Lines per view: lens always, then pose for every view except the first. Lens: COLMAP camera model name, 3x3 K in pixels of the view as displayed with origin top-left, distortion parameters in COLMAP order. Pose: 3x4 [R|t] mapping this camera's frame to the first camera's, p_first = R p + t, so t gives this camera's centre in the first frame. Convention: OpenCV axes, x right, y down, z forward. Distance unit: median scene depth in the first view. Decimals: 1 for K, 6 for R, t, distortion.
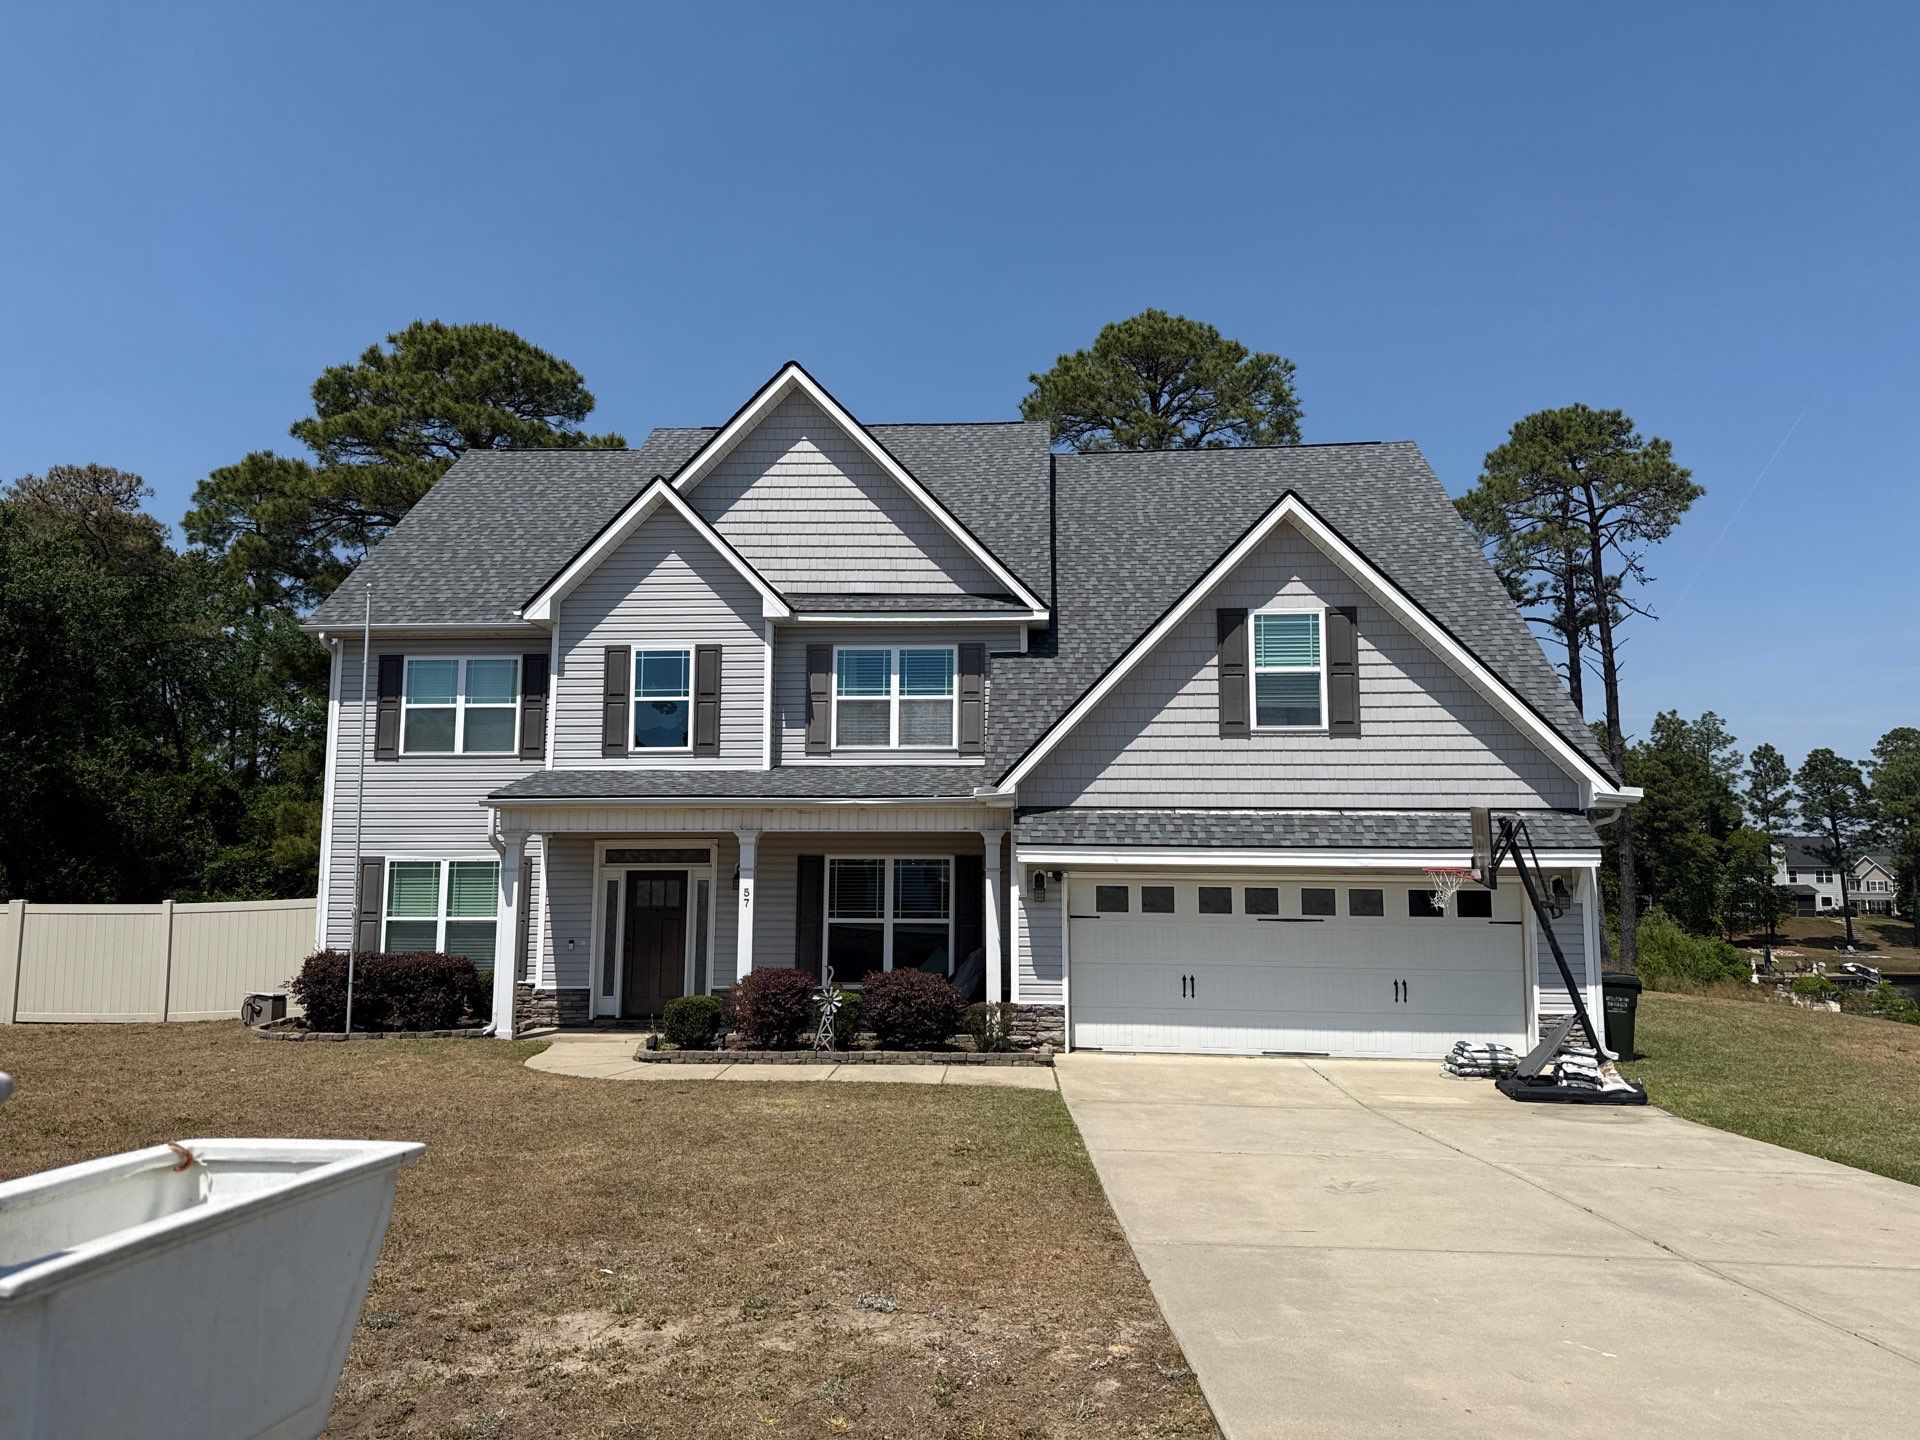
lens RADIAL K [[1326.8, 0, 951.4], [0, 1326.8, 728.3], [0, 0, 1]] dist [0.157636, -0.242560]
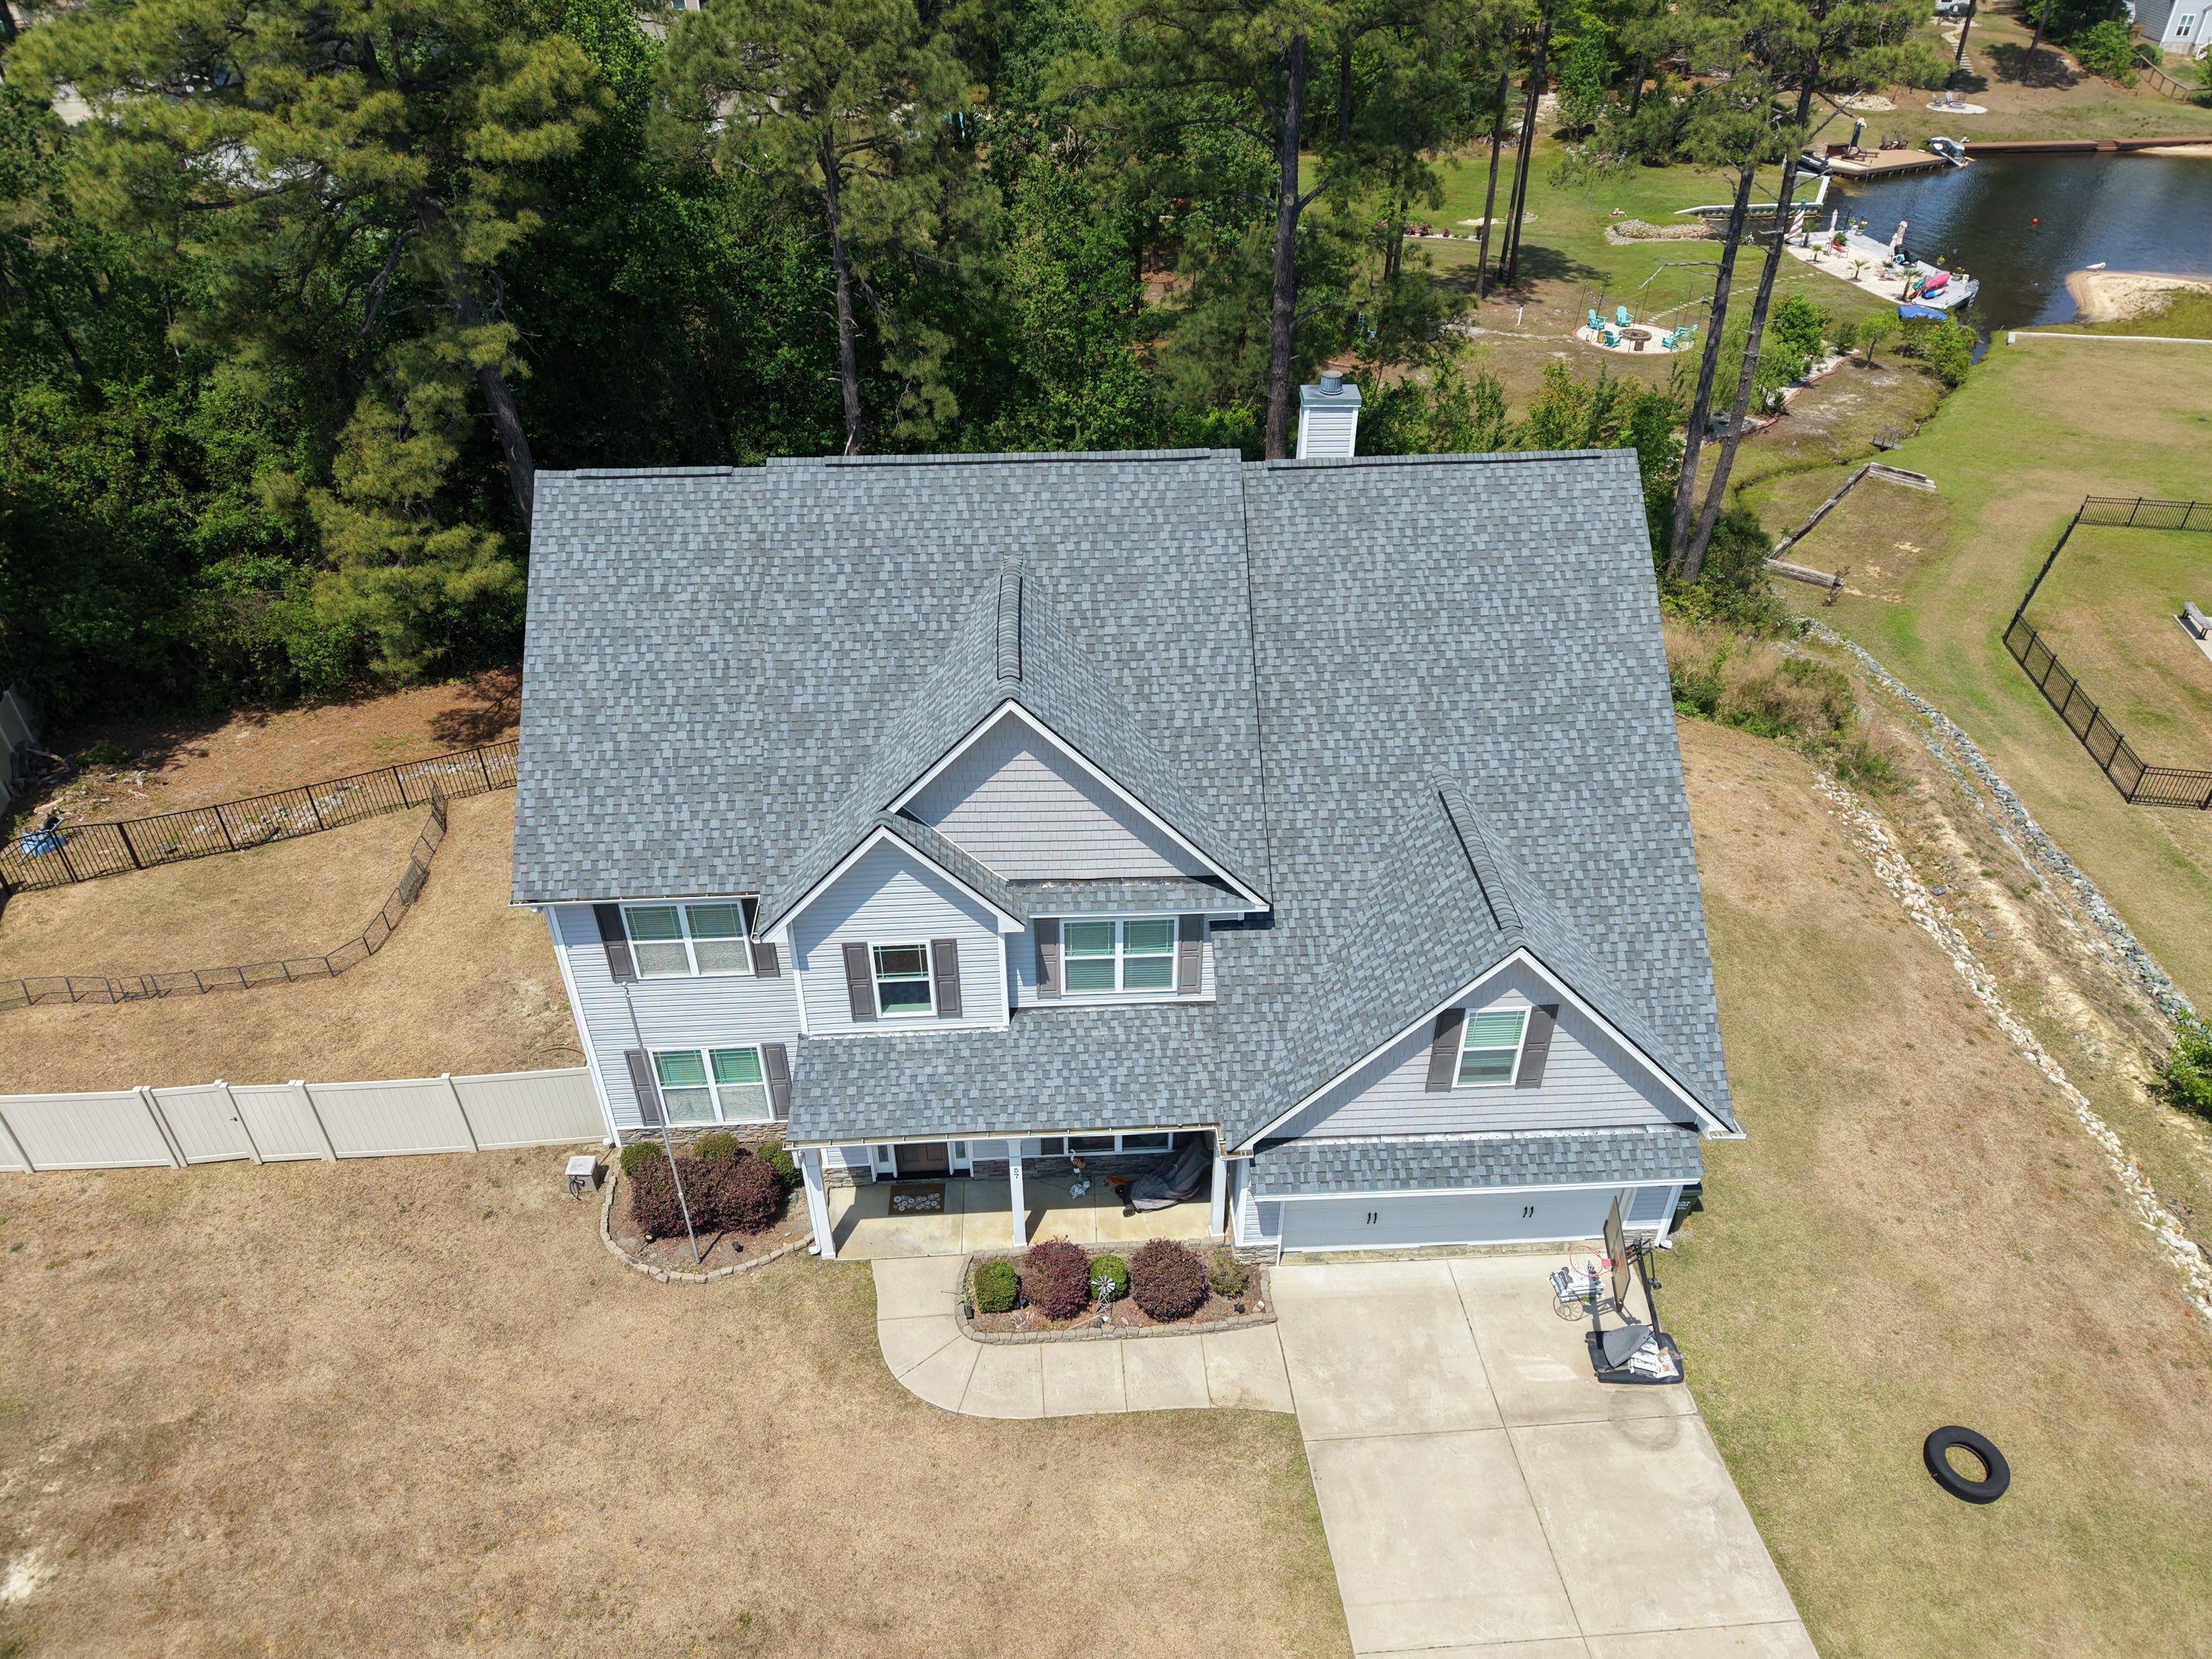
lens RADIAL K [[1455.9, 0, 1102.1], [0, 1455.9, 830.6], [0, 0, 1]] dist [0.104593, -0.162721]
pose [[0.991958, -0.080988, 0.097263, -0.163512], [-0.005859, 0.738268, 0.674482, -0.896498], [-0.126432, -0.669627, 0.731857, 0.210544]]
